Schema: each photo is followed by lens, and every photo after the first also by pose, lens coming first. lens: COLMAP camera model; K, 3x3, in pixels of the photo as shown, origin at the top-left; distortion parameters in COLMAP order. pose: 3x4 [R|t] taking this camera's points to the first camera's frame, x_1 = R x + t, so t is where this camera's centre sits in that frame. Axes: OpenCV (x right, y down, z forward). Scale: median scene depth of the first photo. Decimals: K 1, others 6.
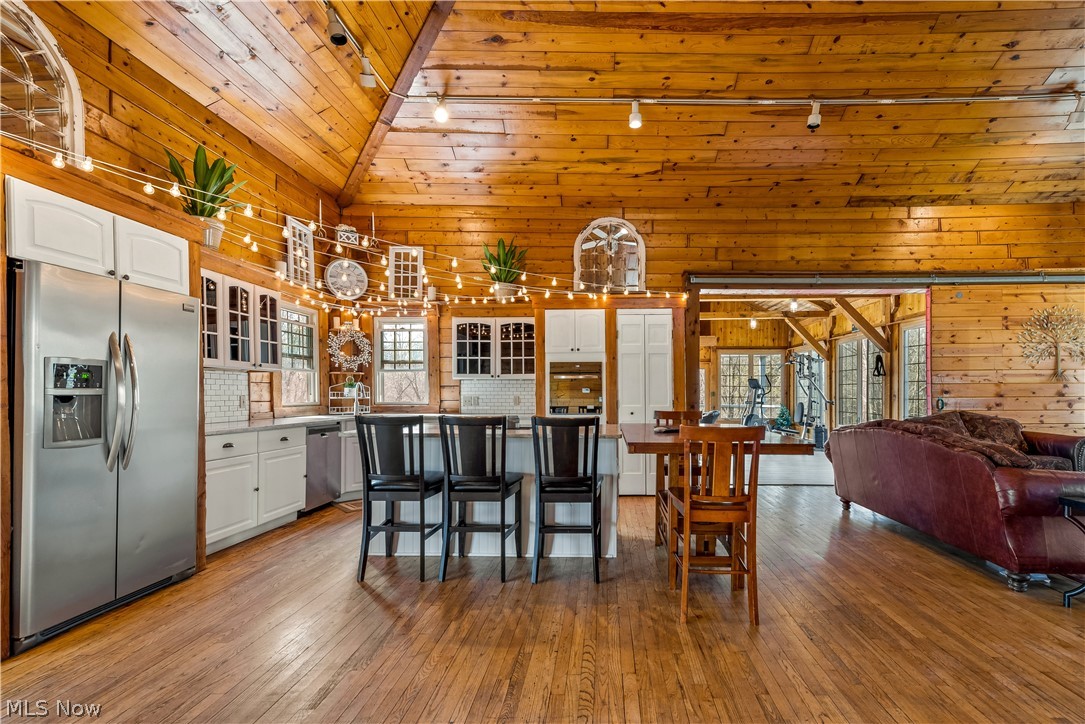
lens RADIAL K [[473.6, 0, 599.2], [0, 473.6, 392.1], [0, 0, 1]] dist [0.008139, -0.000370]
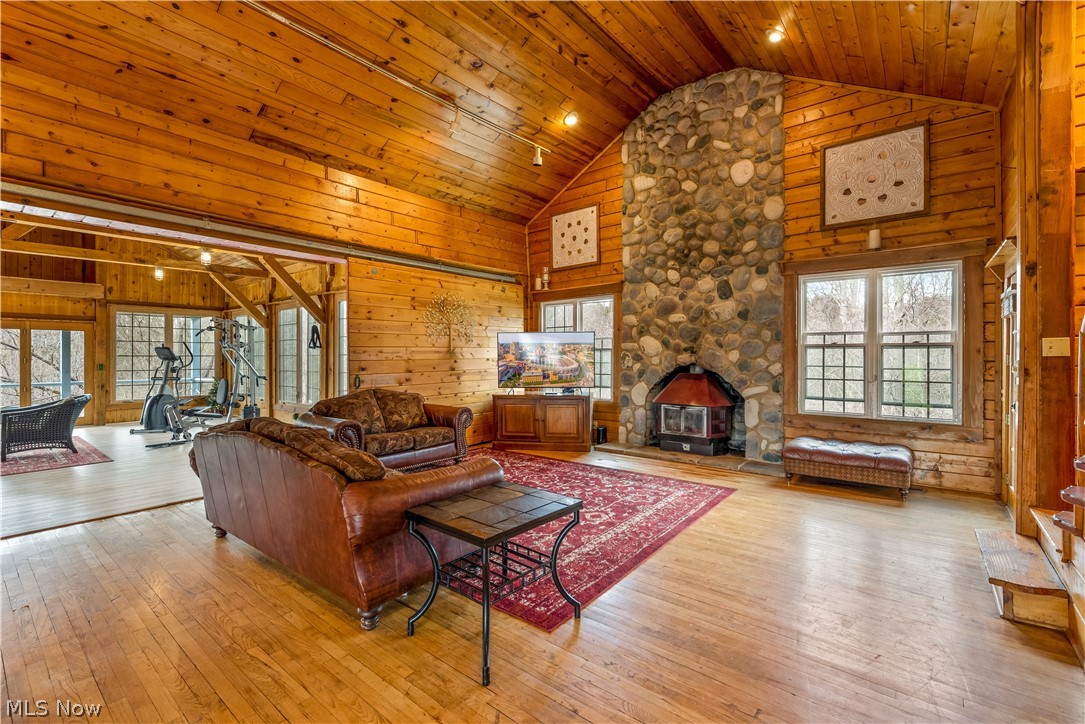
lens RADIAL K [[470.9, 0, 537.6], [0, 470.9, 355.9], [0, 0, 1]] dist [0.017196, -0.000523]
pose [[0.621917, -0.001727, 0.783081, 0.205278], [0.001714, 0.999998, 0.000844, -0.028652], [-0.783081, 0.000817, 0.621919, 0.128044]]
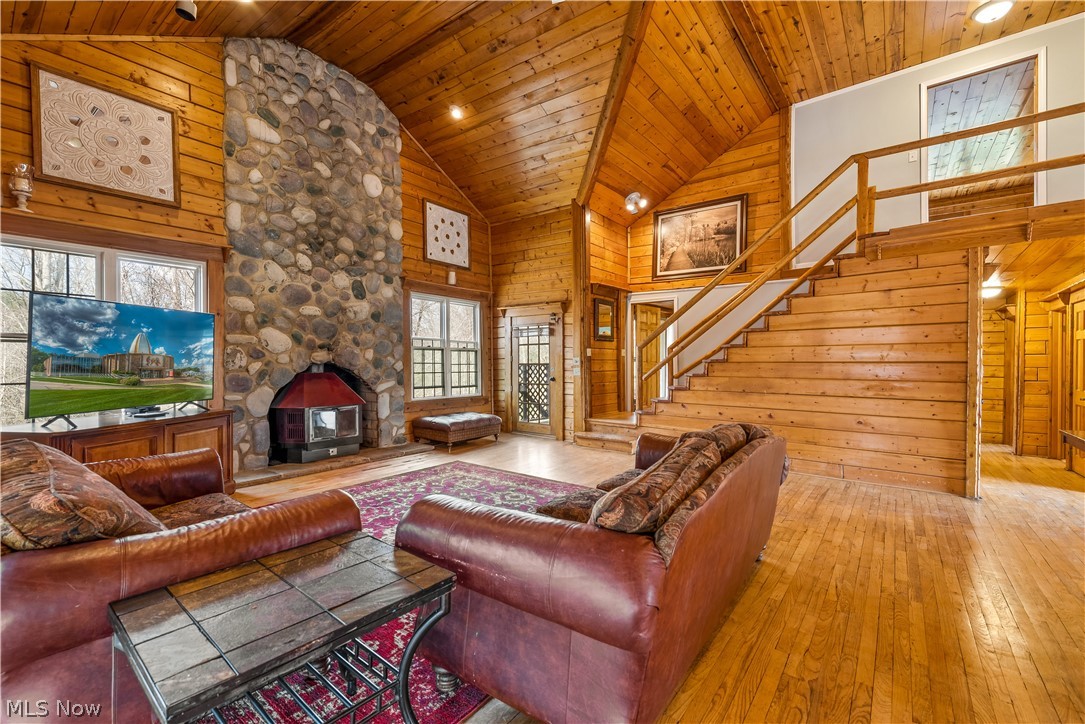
lens RADIAL K [[452.6, 0, 557.2], [0, 452.6, 364.3], [0, 0, 1]] dist [0.020652, -0.006133]
pose [[-0.806398, -0.001861, 0.591371, 0.303592], [-0.000959, 0.999998, 0.001839, -0.005739], [-0.591373, 0.000916, -0.806398, 1.044778]]
